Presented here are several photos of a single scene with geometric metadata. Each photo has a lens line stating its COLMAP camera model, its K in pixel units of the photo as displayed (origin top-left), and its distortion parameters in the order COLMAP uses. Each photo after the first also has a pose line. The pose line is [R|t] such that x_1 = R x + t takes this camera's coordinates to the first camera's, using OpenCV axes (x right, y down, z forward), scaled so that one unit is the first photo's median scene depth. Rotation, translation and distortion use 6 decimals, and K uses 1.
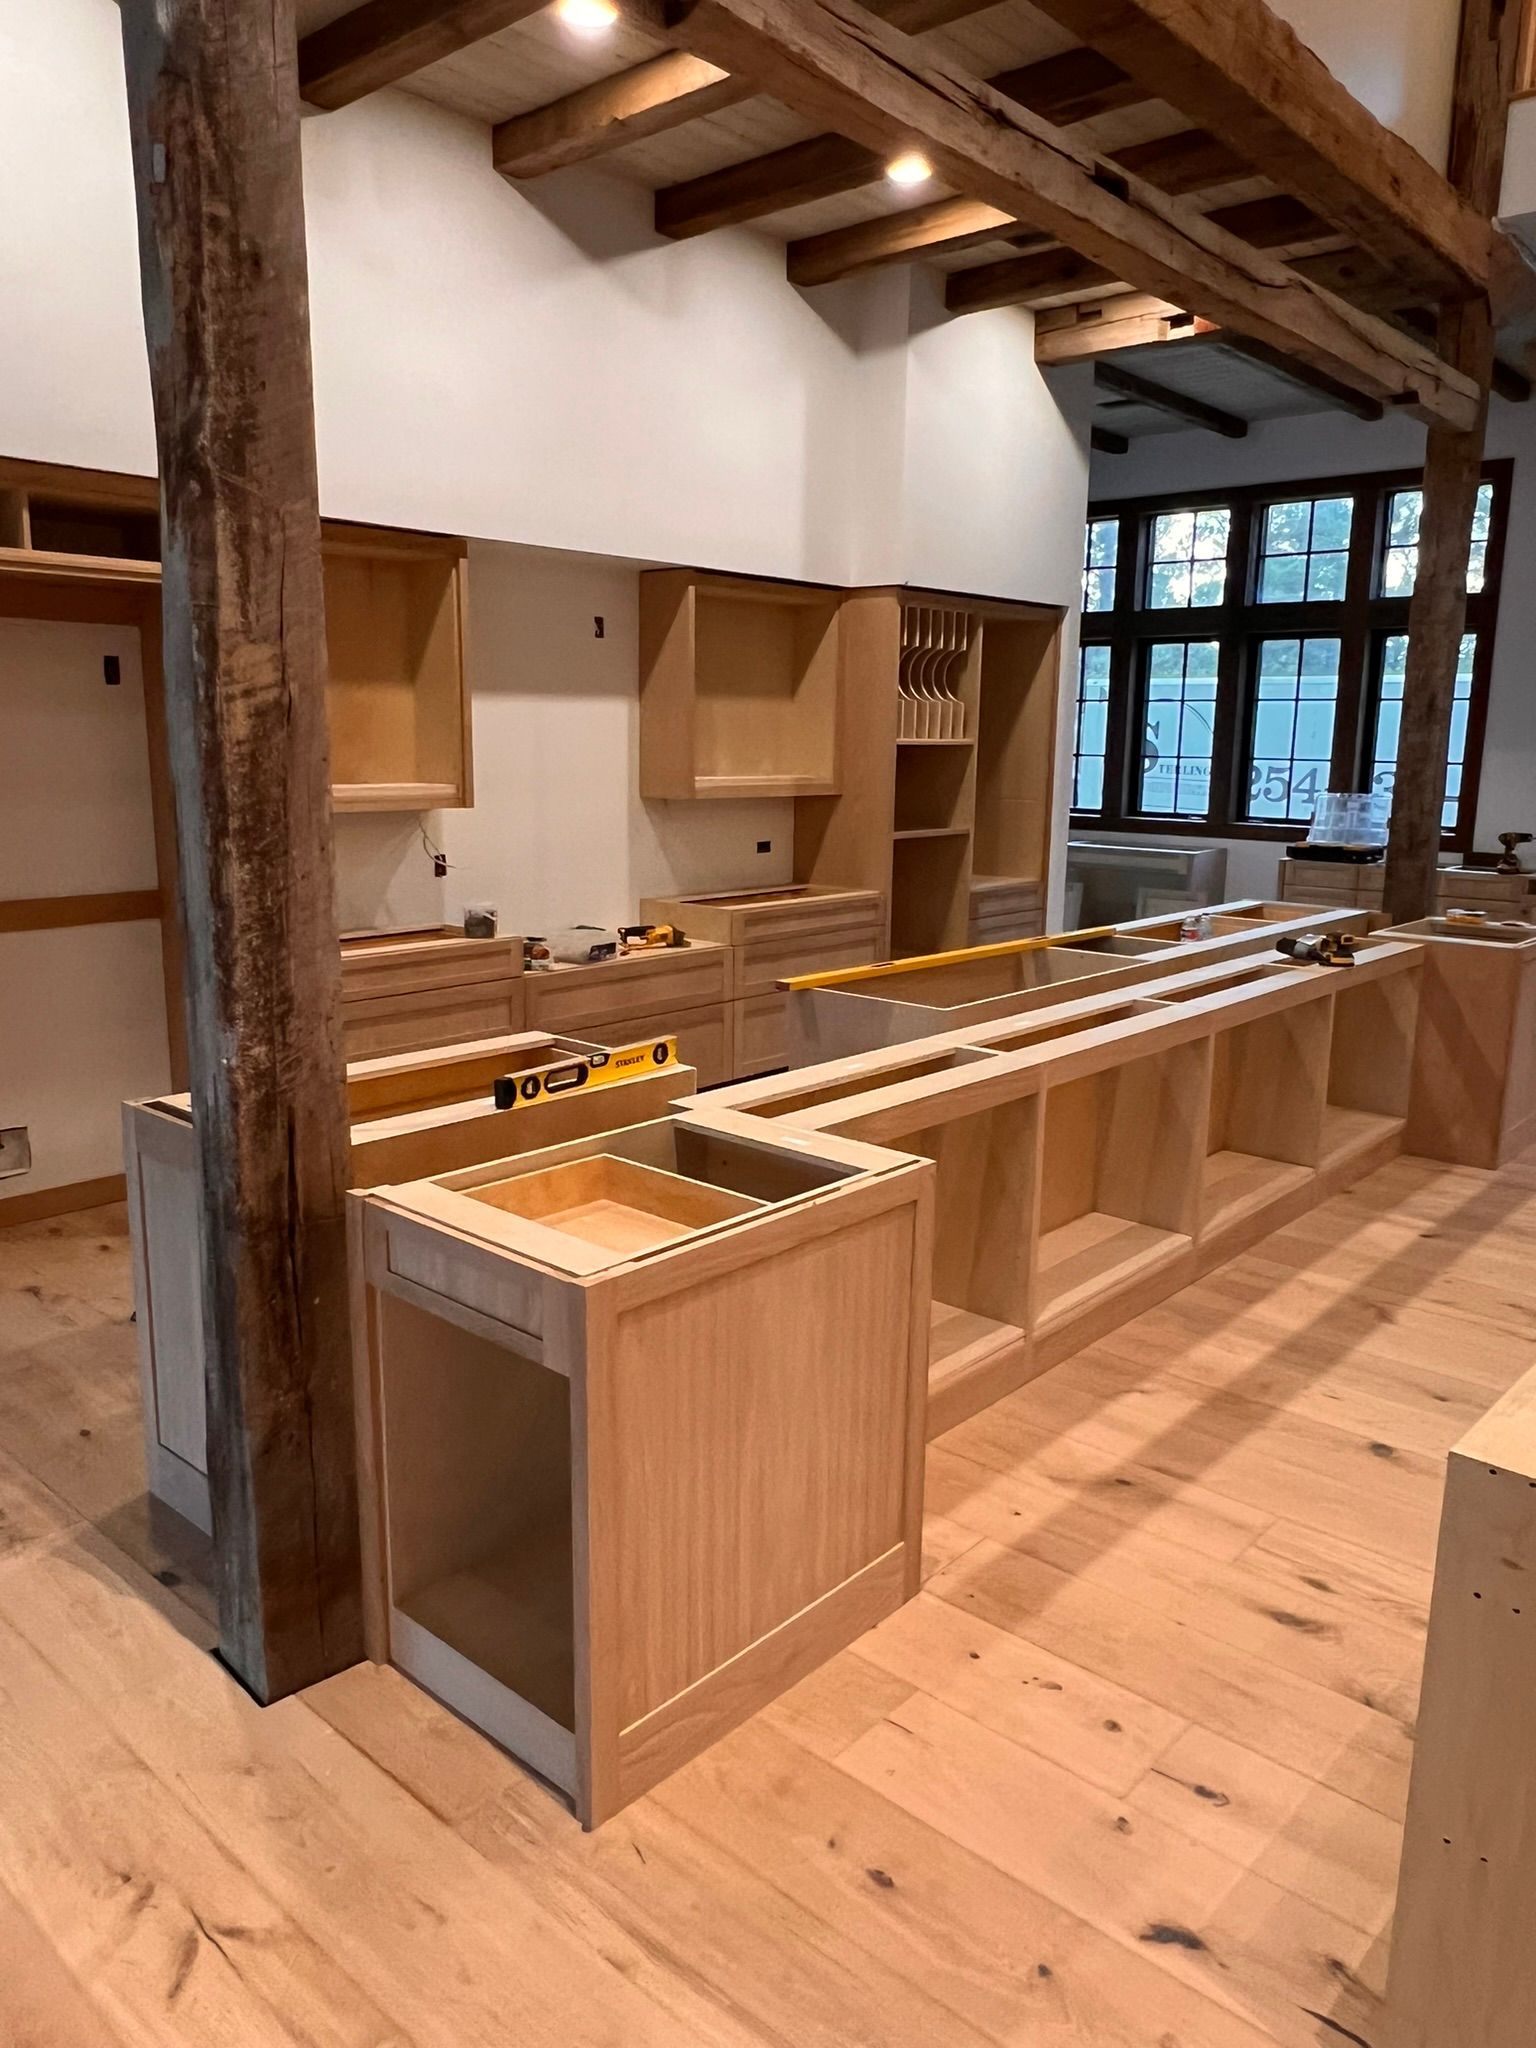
lens RADIAL K [[1431.8, 0, 768.0], [0, 1431.8, 1024.0], [0, 0, 1]] dist [-0.002124, -0.001563]
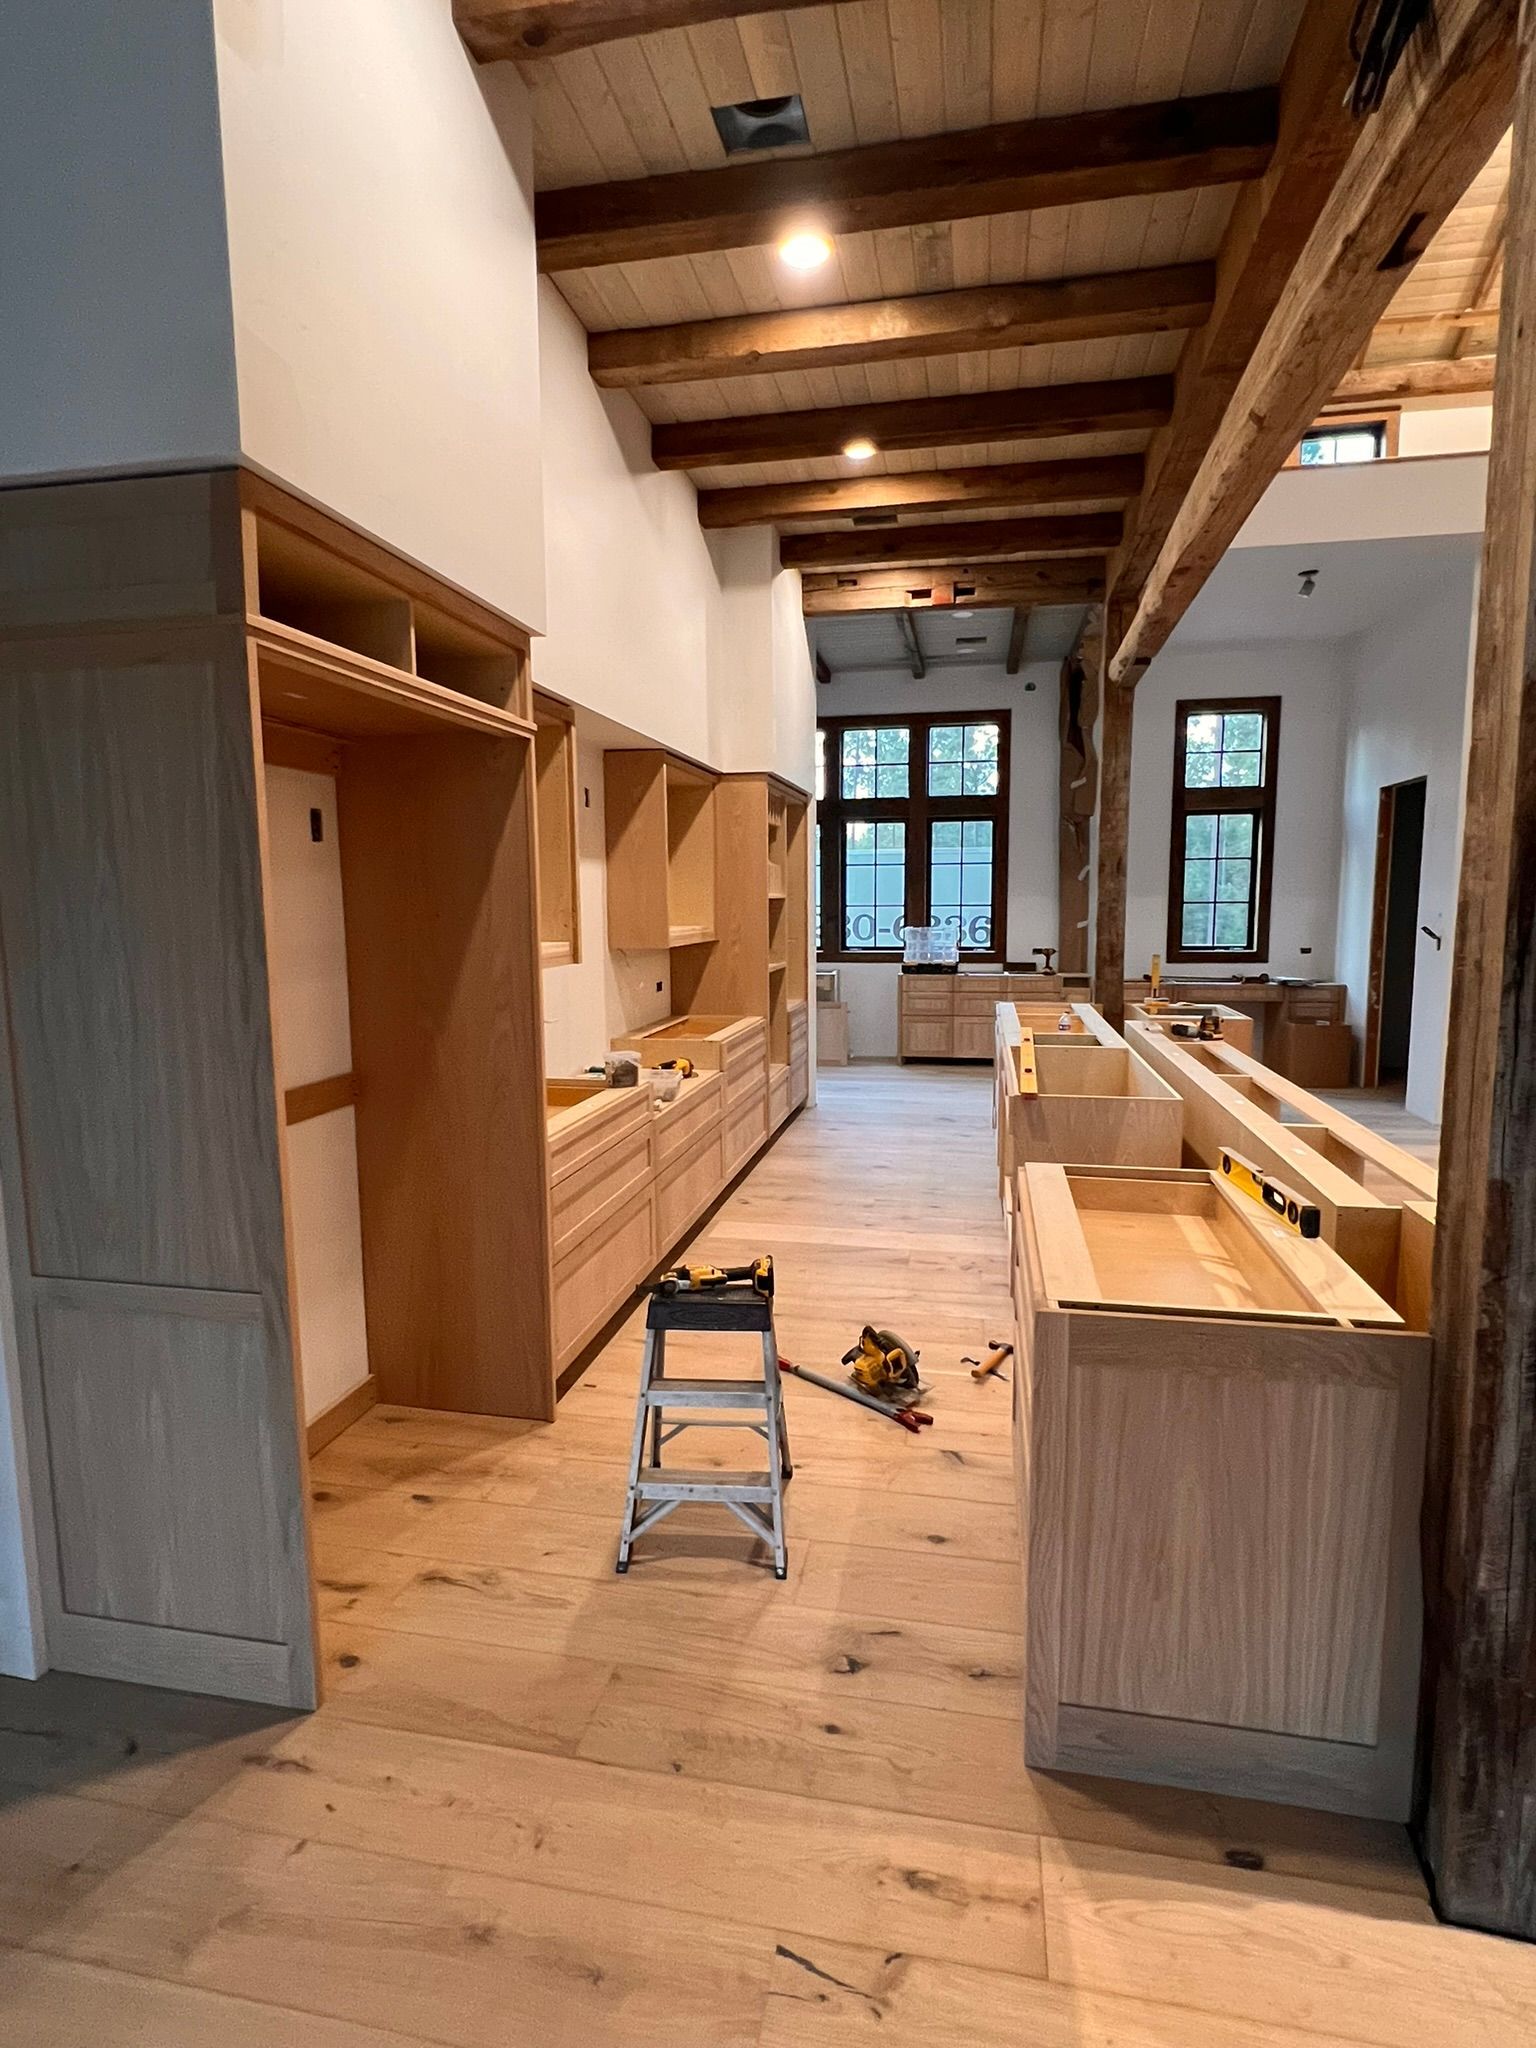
lens RADIAL K [[1053.3, 0, 768.0], [0, 1053.3, 1024.0], [0, 0, 1]] dist [0.000859, -0.000468]
pose [[0.862303, -0.080525, 0.499950, -0.377877], [0.120221, 0.991603, -0.047641, -0.043658], [-0.491916, 0.101185, 0.864743, 0.221692]]
